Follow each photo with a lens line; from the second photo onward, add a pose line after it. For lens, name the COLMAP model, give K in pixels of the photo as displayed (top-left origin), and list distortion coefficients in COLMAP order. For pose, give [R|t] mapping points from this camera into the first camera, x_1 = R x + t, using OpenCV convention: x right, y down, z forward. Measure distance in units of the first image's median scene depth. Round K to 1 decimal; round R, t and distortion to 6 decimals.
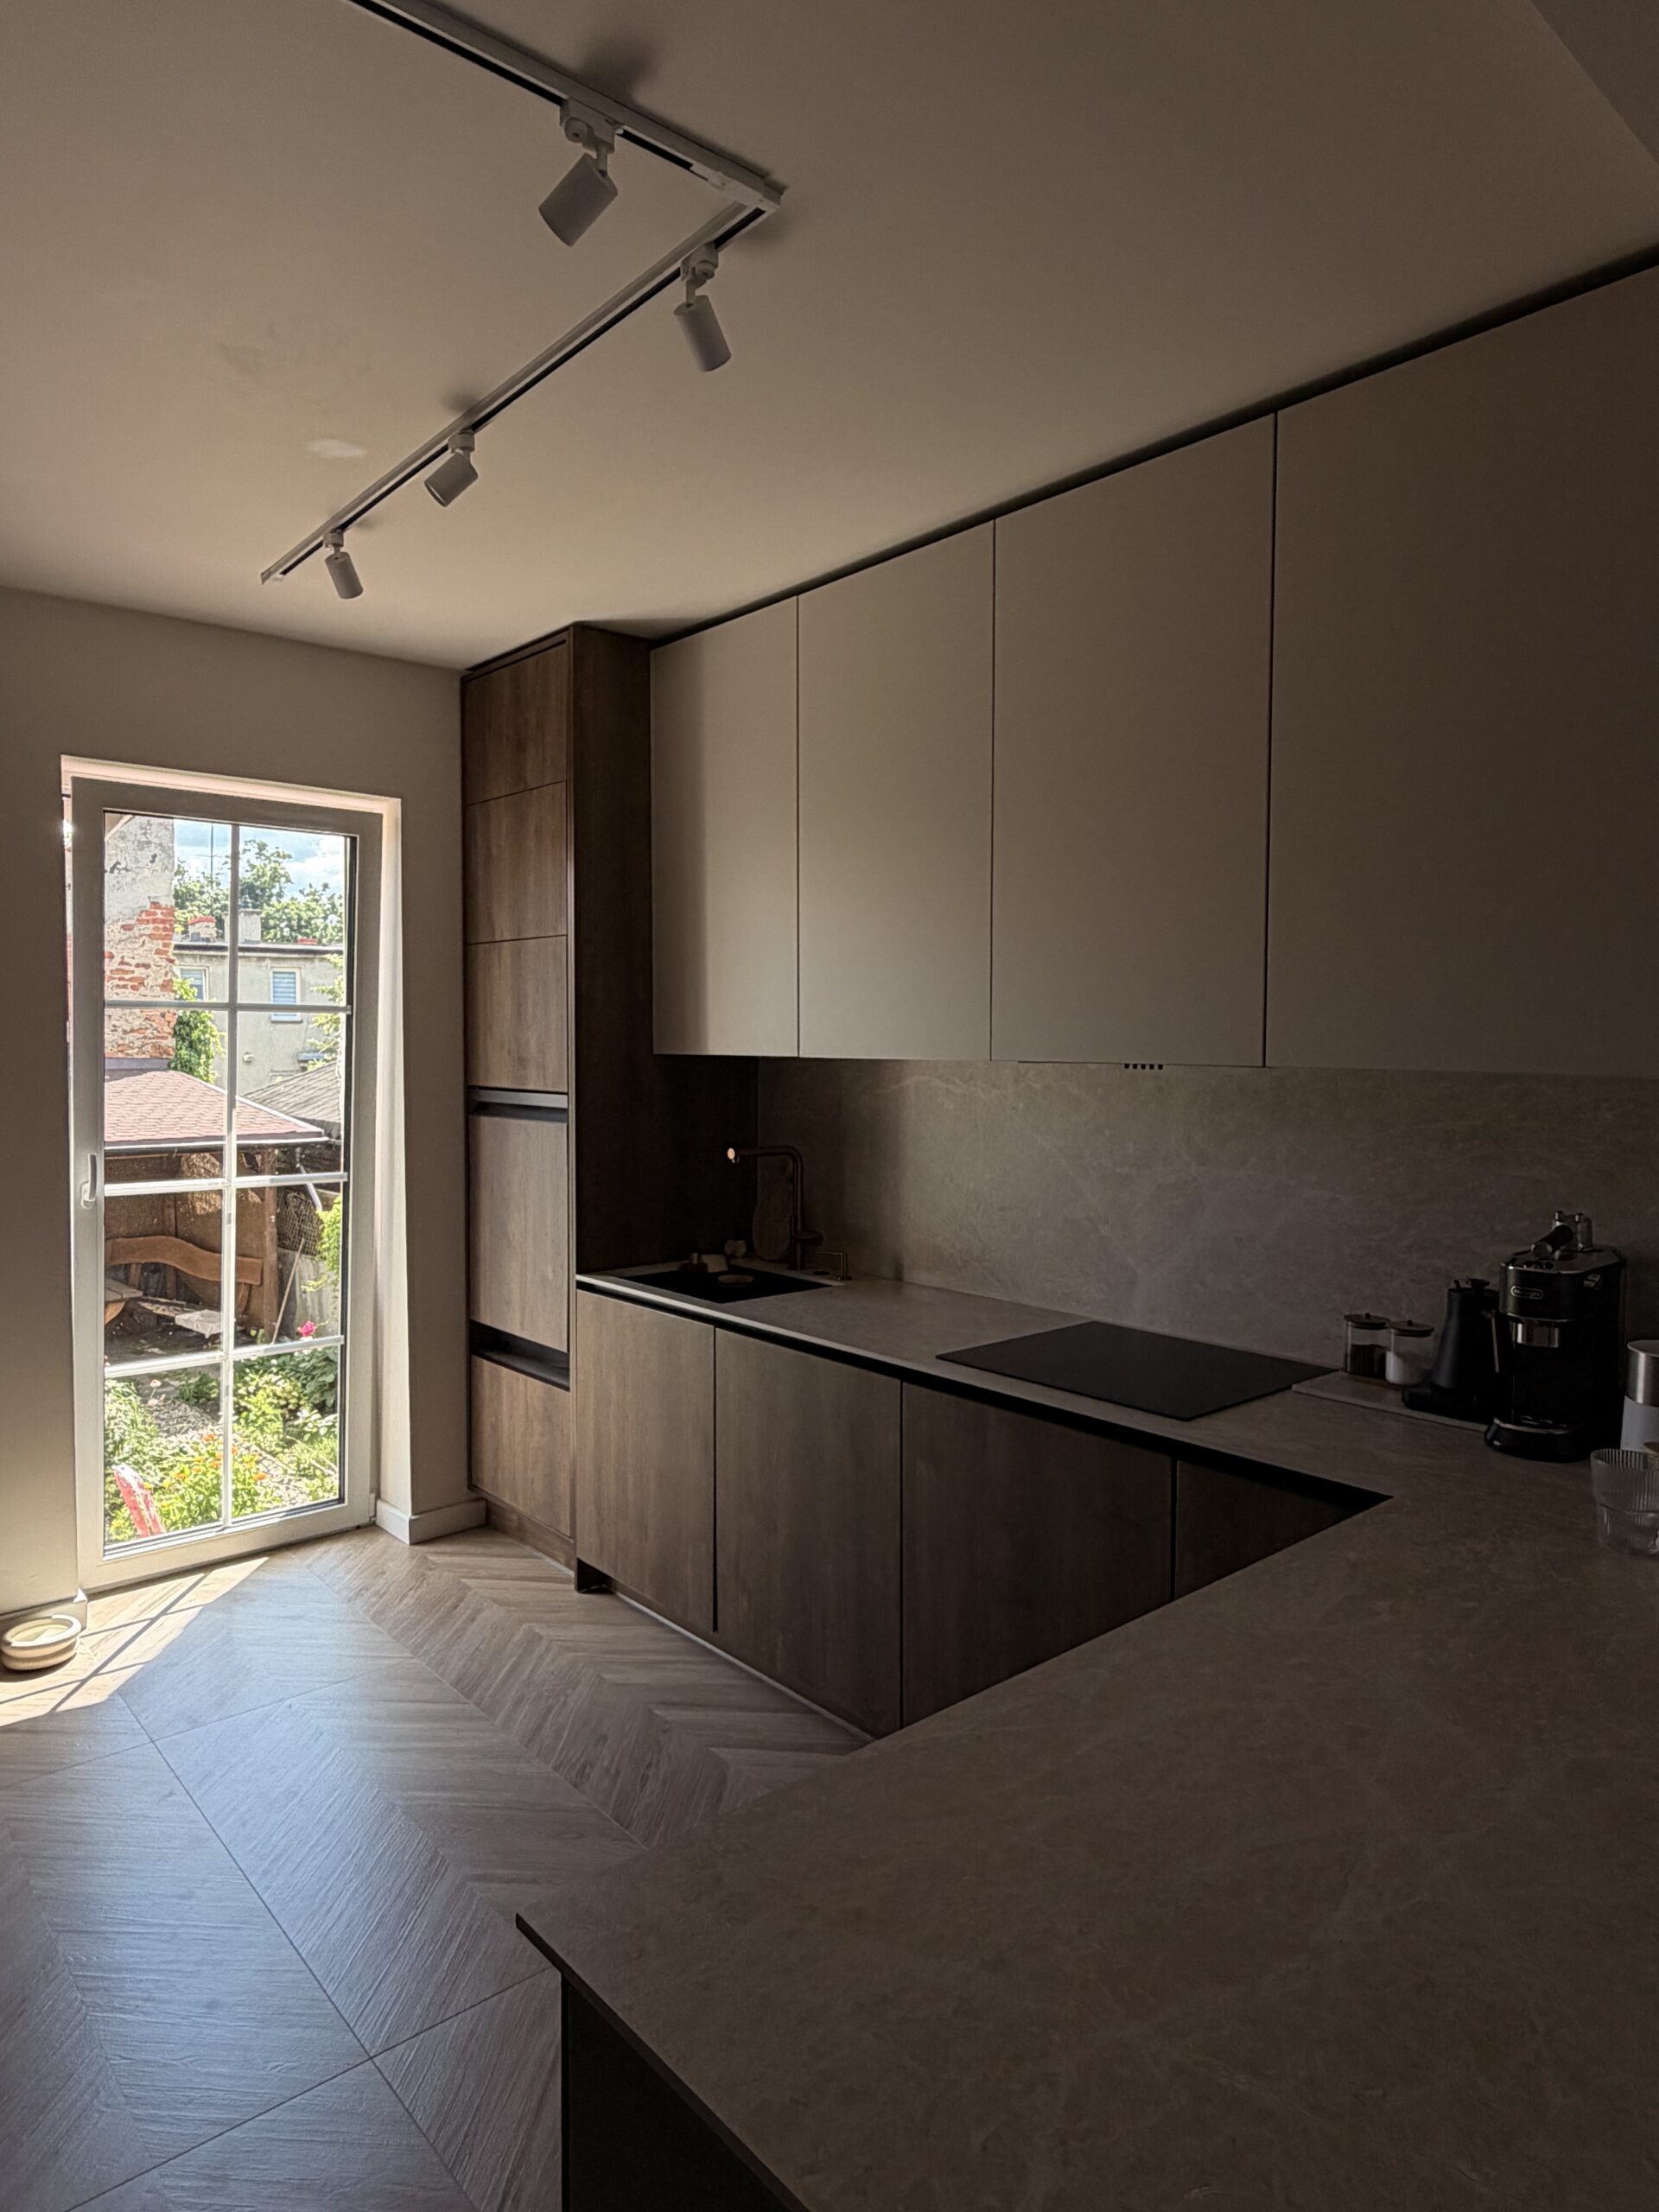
lens RADIAL K [[1359.8, 0, 824.9], [0, 1359.8, 1100.6], [0, 0, 1]] dist [-0.002890, 0.000184]
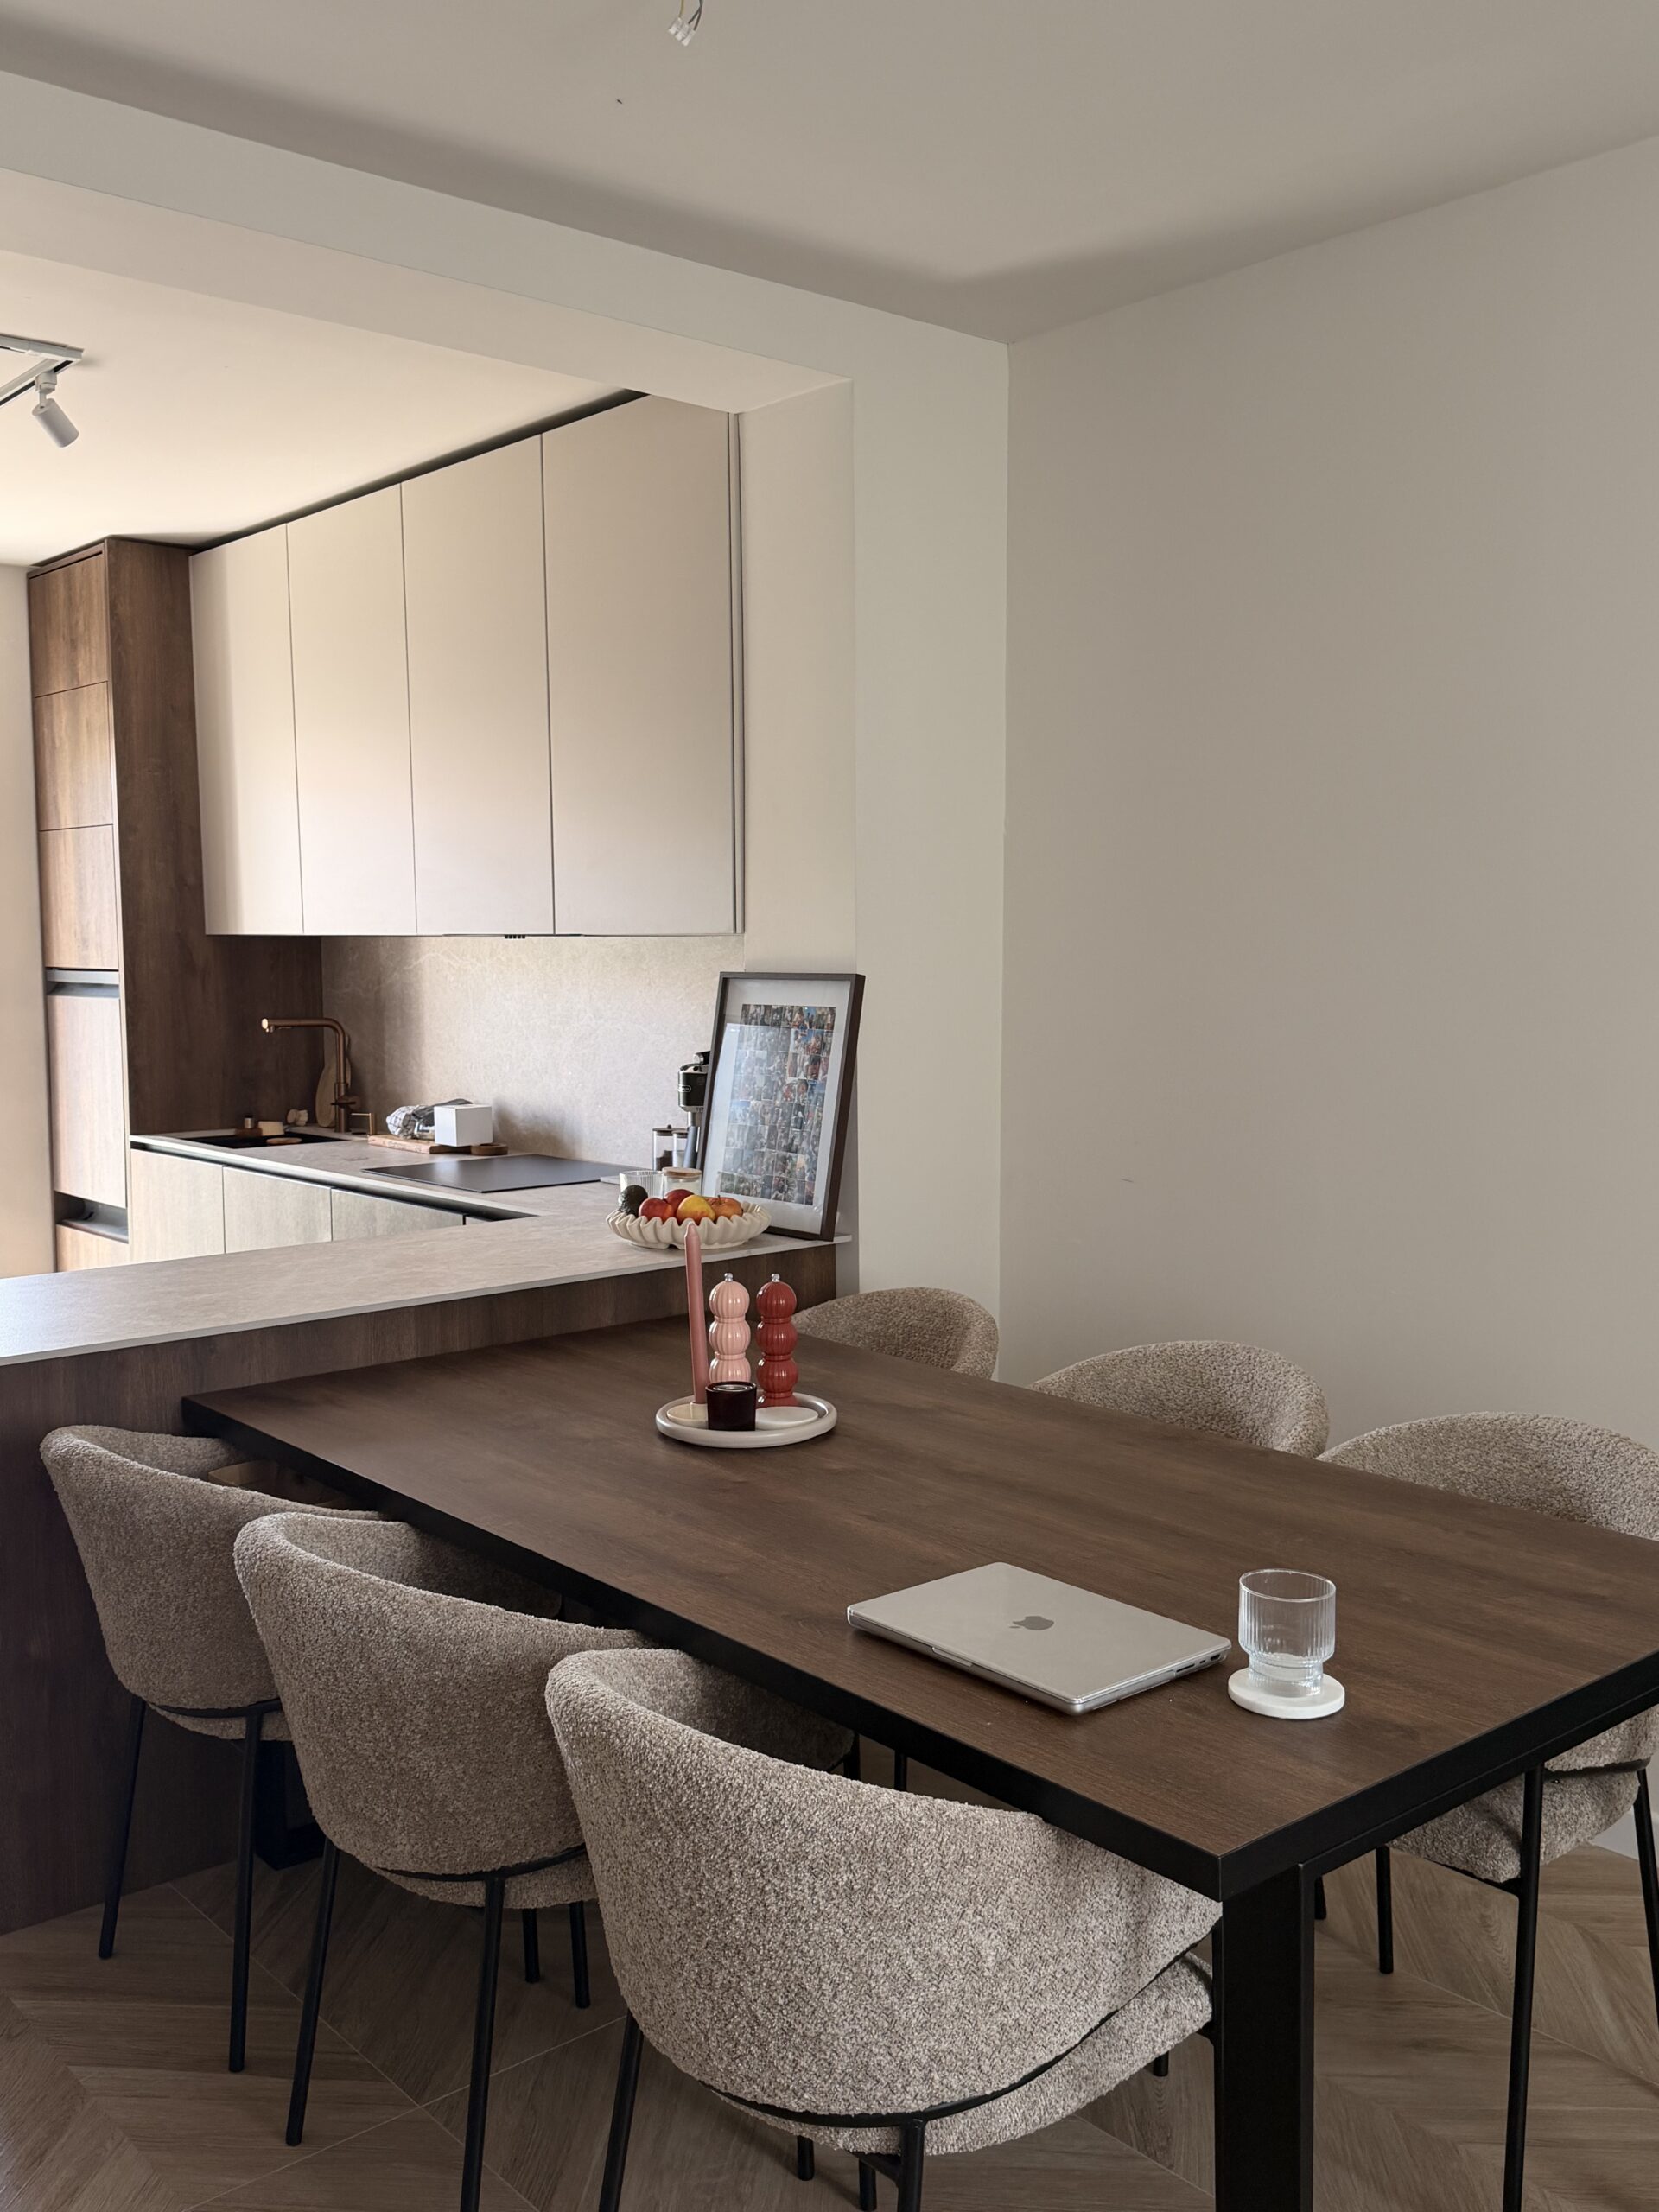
lens RADIAL K [[1950.3, 0, 833.0], [0, 1950.3, 1105.9], [0, 0, 1]] dist [0.015701, -0.014601]
pose [[0.999897, -0.007416, 0.012297, 0.357441], [0.006892, 0.999089, 0.042122, 0.040819], [-0.012599, -0.042033, 0.999037, -0.568039]]
